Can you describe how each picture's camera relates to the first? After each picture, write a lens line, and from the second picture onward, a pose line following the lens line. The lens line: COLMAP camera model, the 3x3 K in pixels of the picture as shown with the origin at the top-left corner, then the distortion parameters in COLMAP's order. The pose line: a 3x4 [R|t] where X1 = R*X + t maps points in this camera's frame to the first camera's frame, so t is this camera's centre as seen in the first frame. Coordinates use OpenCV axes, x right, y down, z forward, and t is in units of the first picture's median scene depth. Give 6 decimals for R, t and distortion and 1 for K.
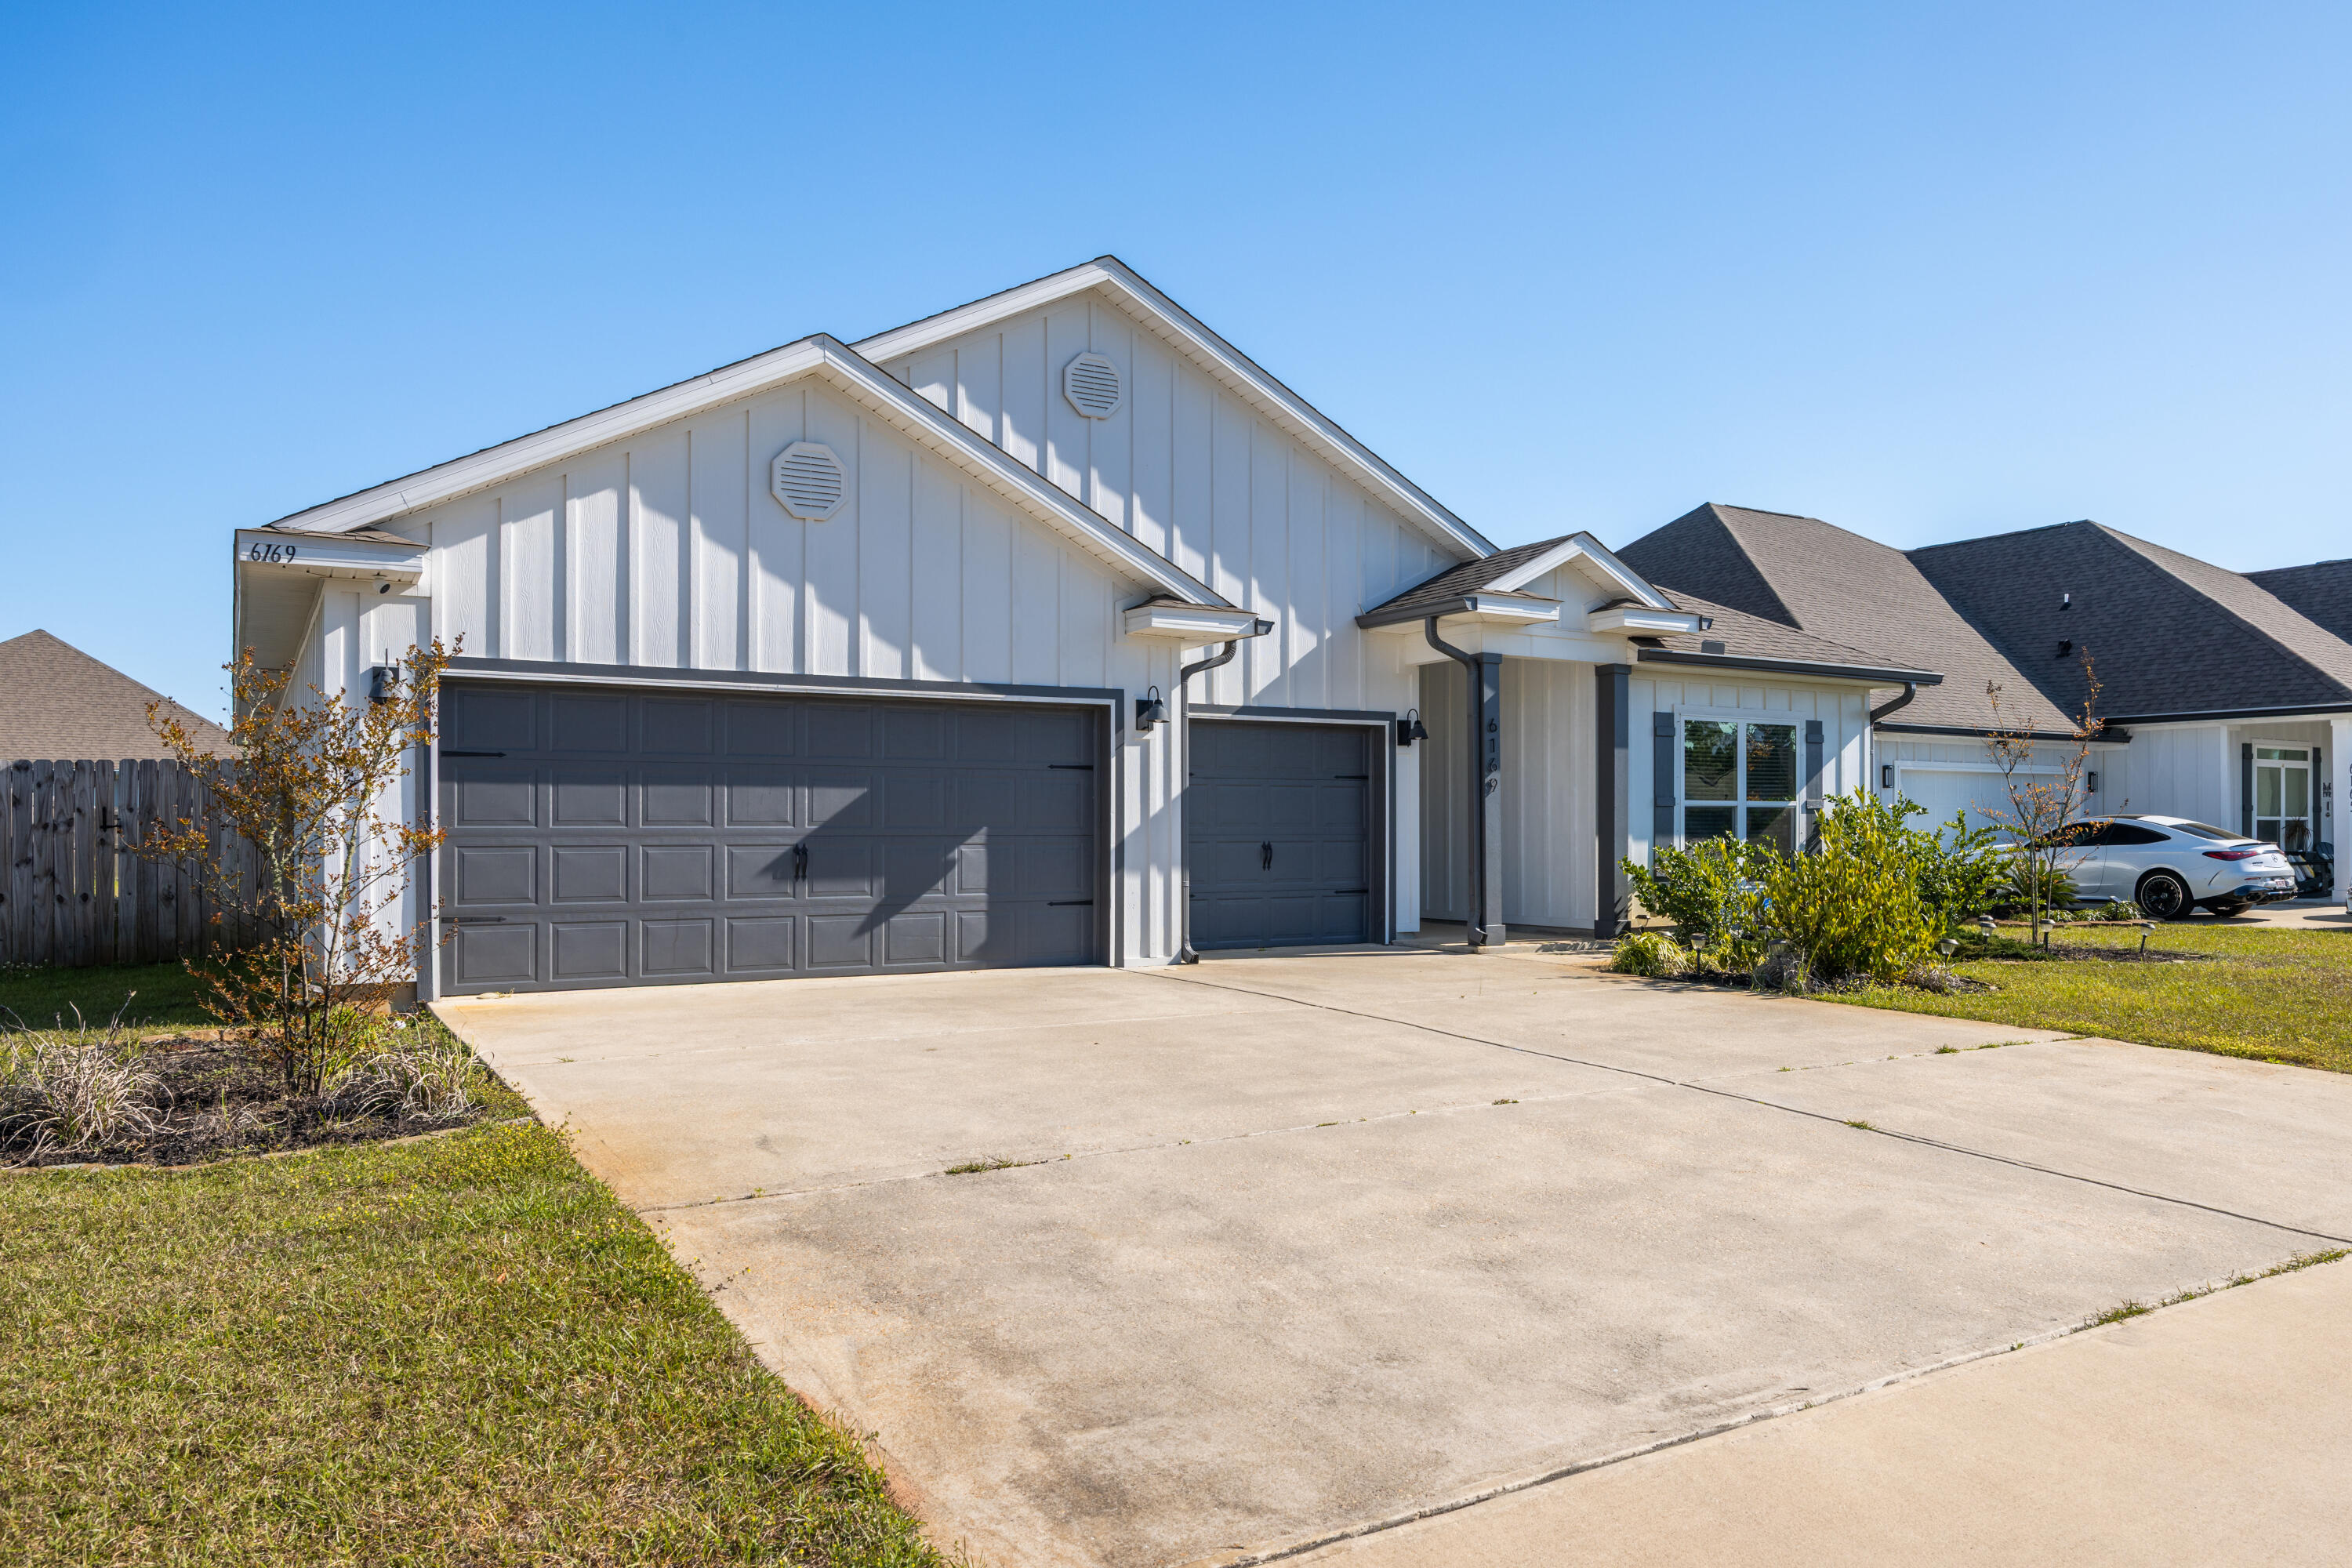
lens RADIAL K [[1585.9, 0, 1182.2], [0, 1585.9, 802.2], [0, 0, 1]] dist [0.010129, 0.000375]
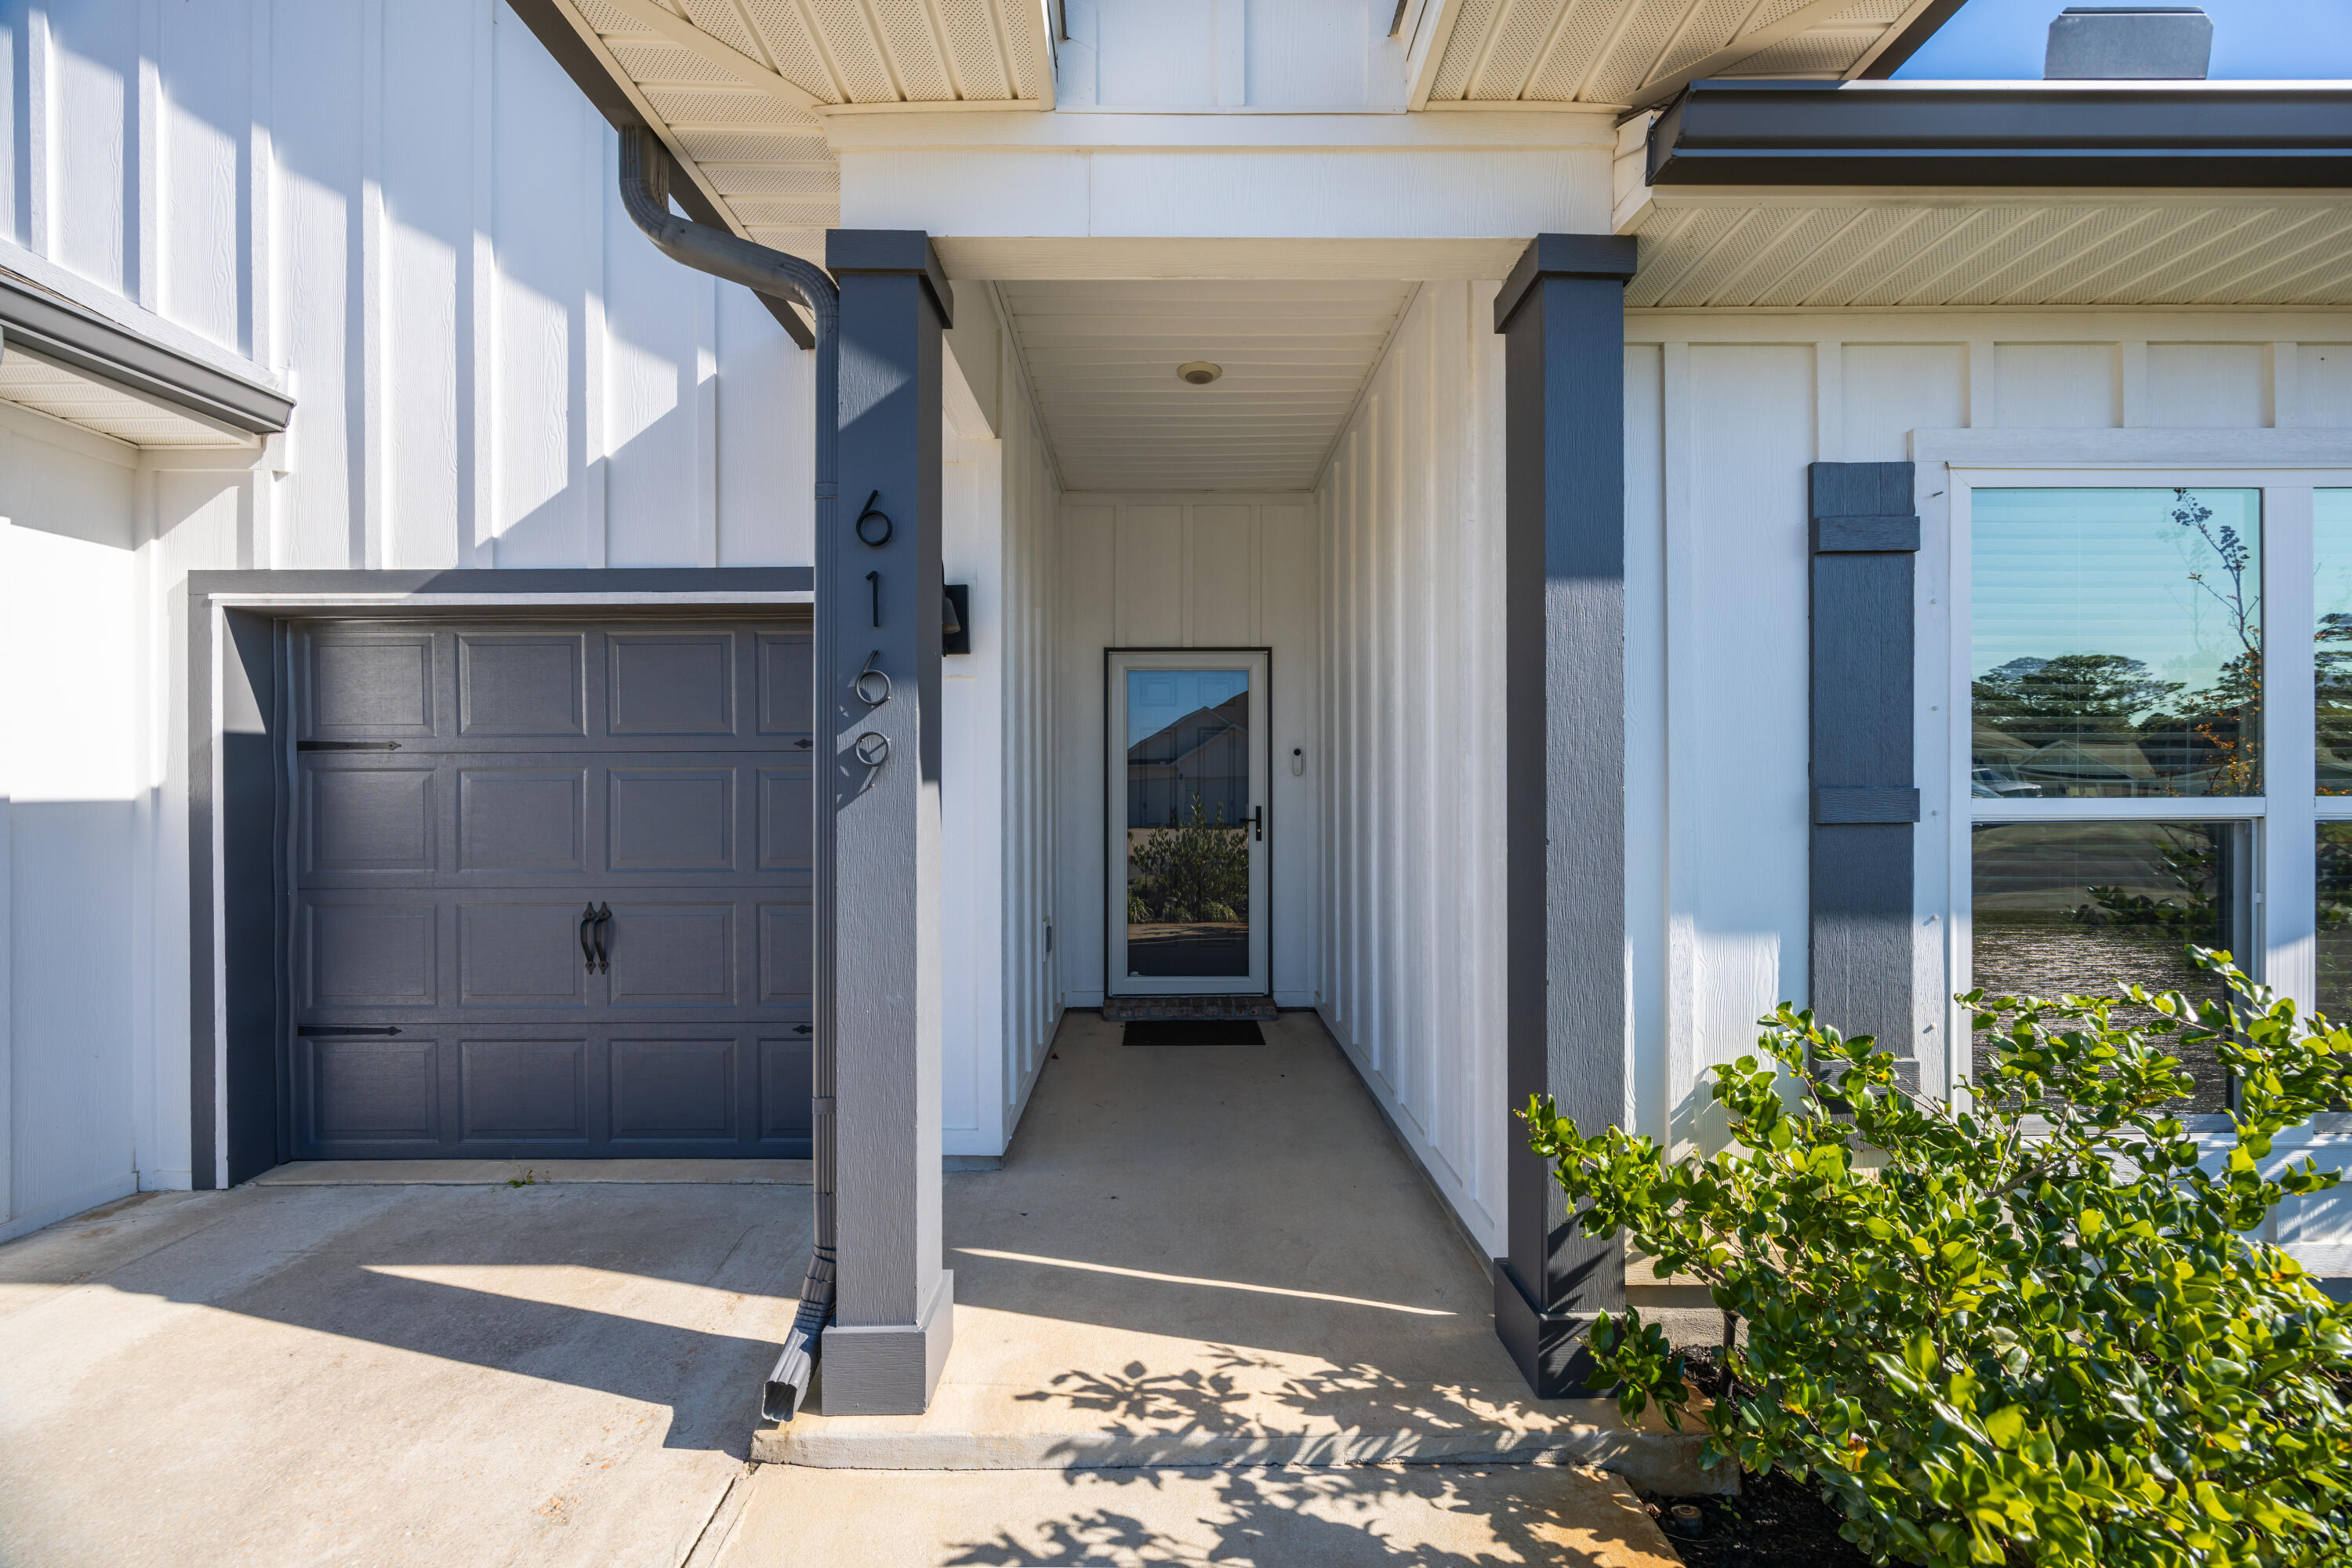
lens RADIAL K [[905.6, 0, 1173.2], [0, 905.6, 806.4], [0, 0, 1]] dist [0.001335, -0.000028]
pose [[0.863314, 0.001704, -0.504664, 0.346927], [0.008749, 0.999793, 0.018342, -0.004254], [0.504591, -0.020250, 0.863121, 1.003347]]
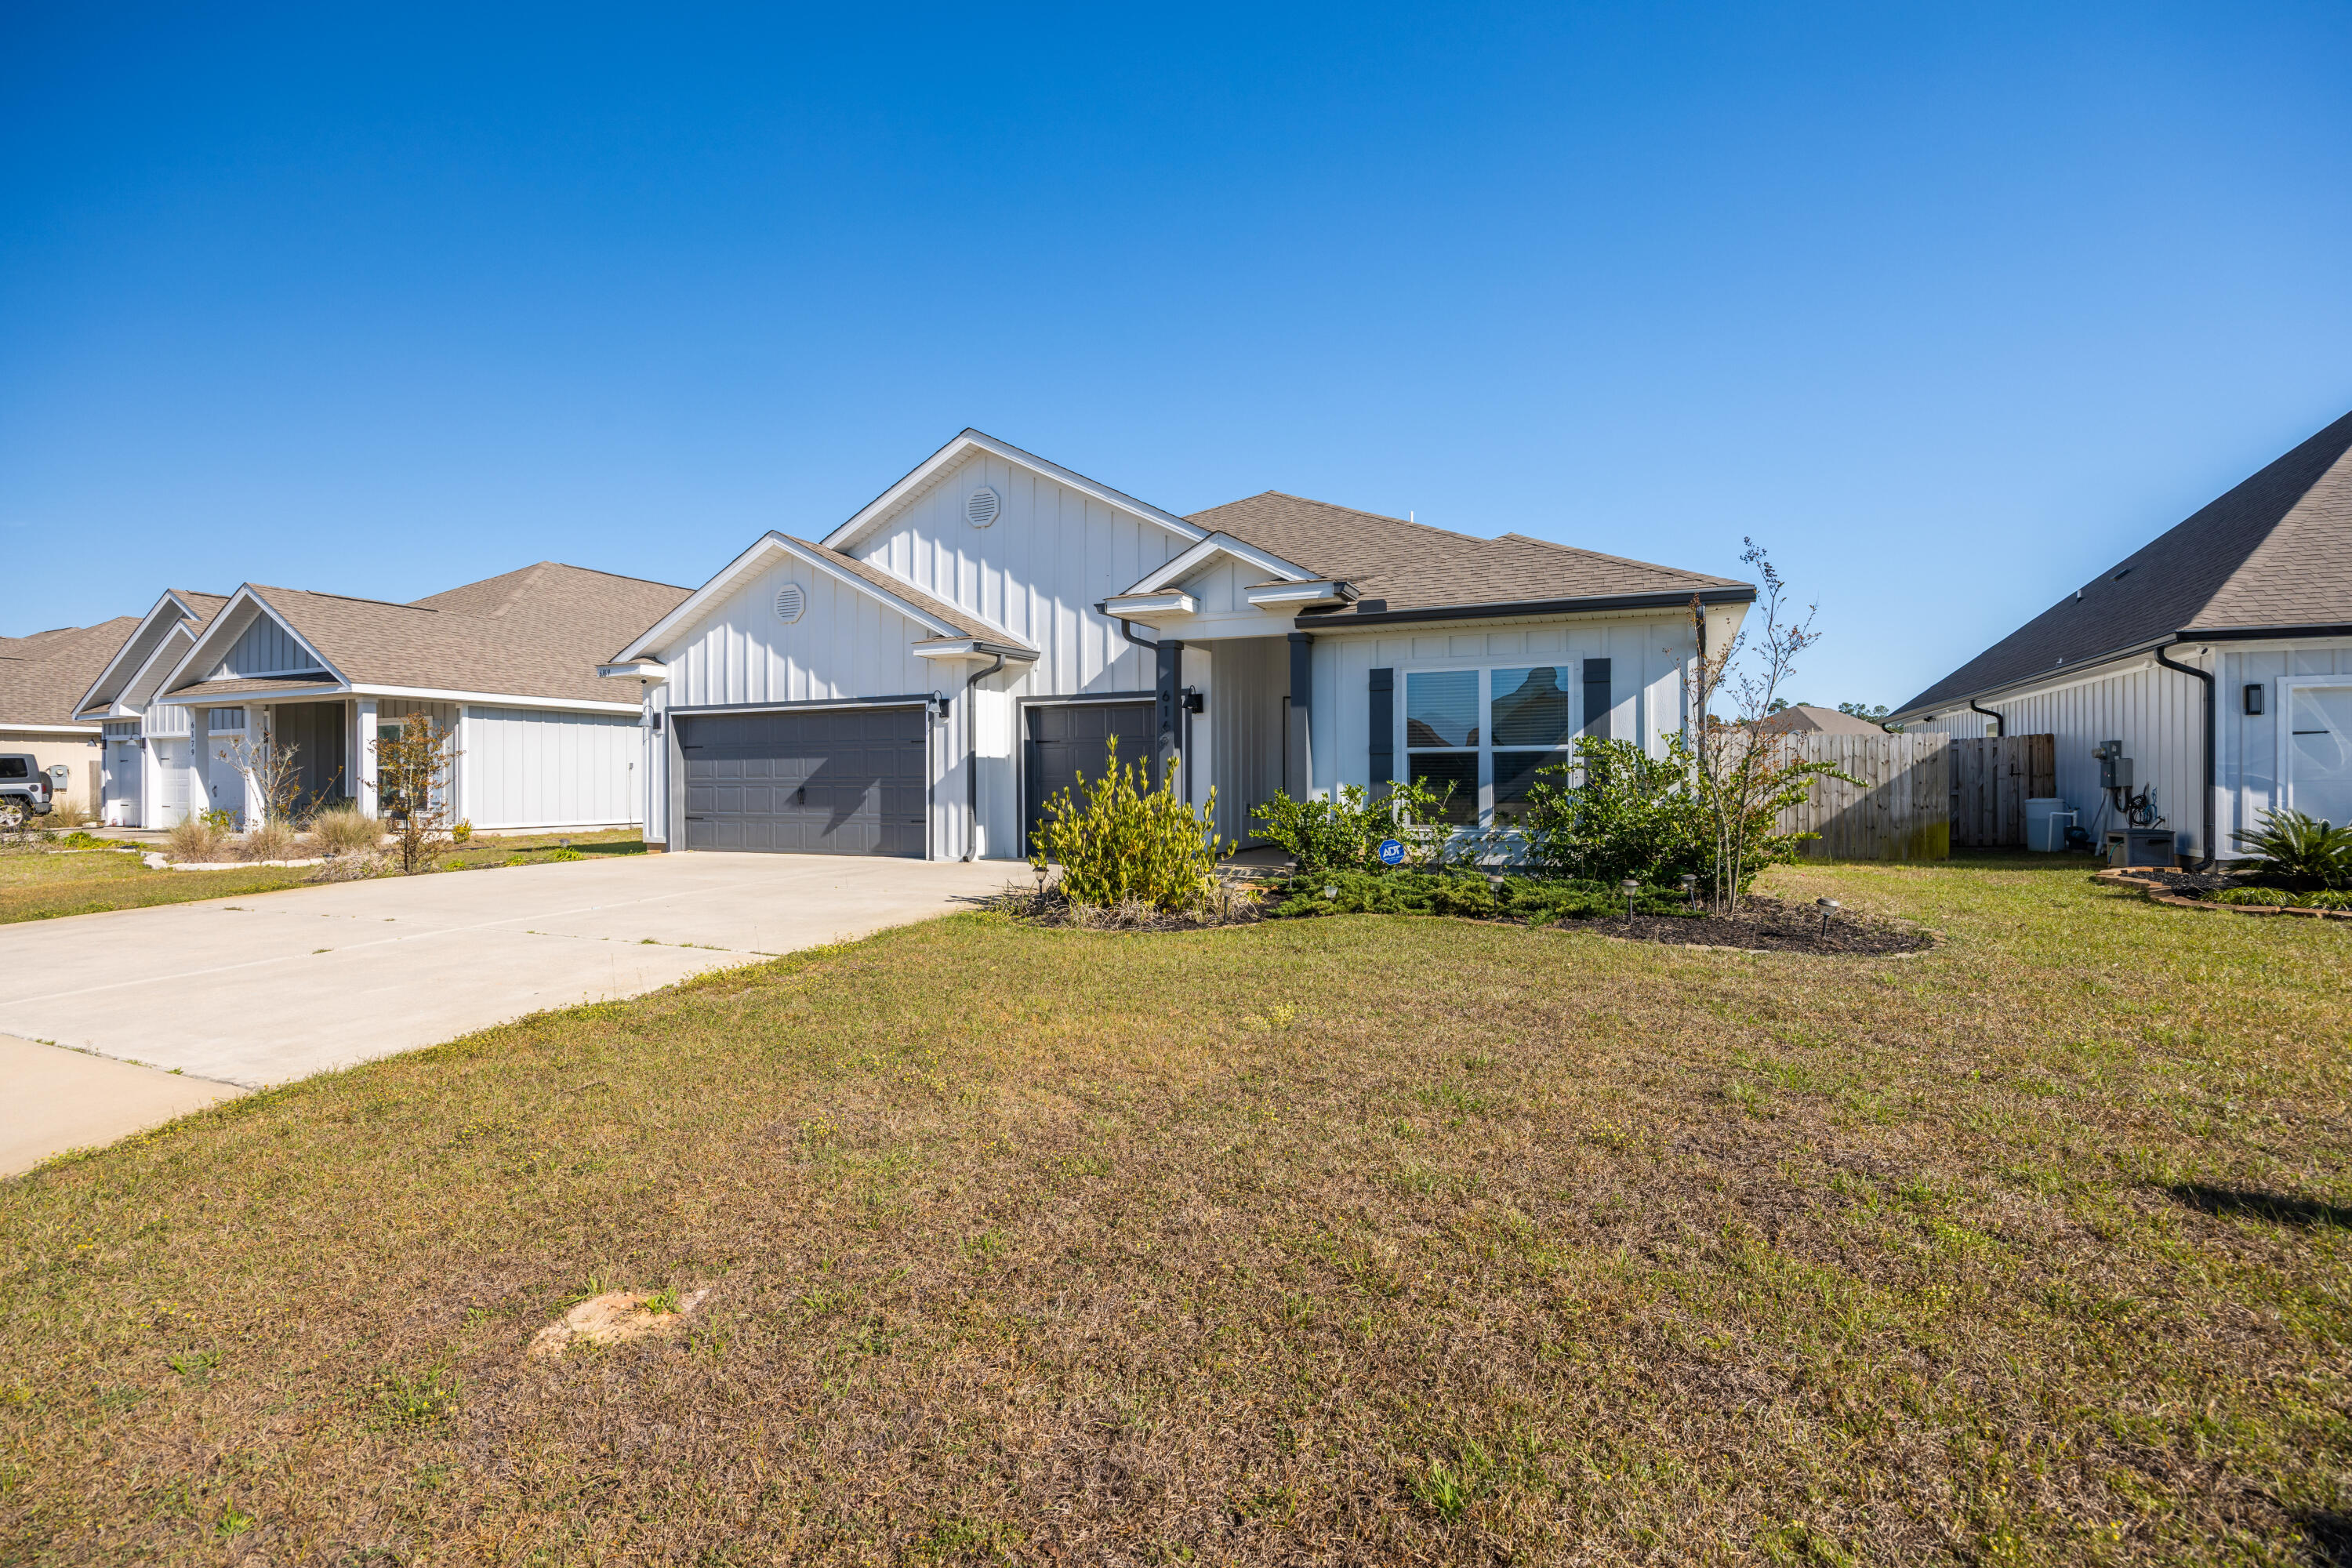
lens RADIAL K [[1121.6, 0, 1174.7], [0, 1121.6, 773.5], [0, 0, 1]] dist [-0.002732, -0.000027]
pose [[0.561619, -0.011609, -0.827314, 1.071076], [0.017024, 0.999852, -0.002474, 0.019276], [0.827221, -0.012695, 0.561734, 0.547535]]
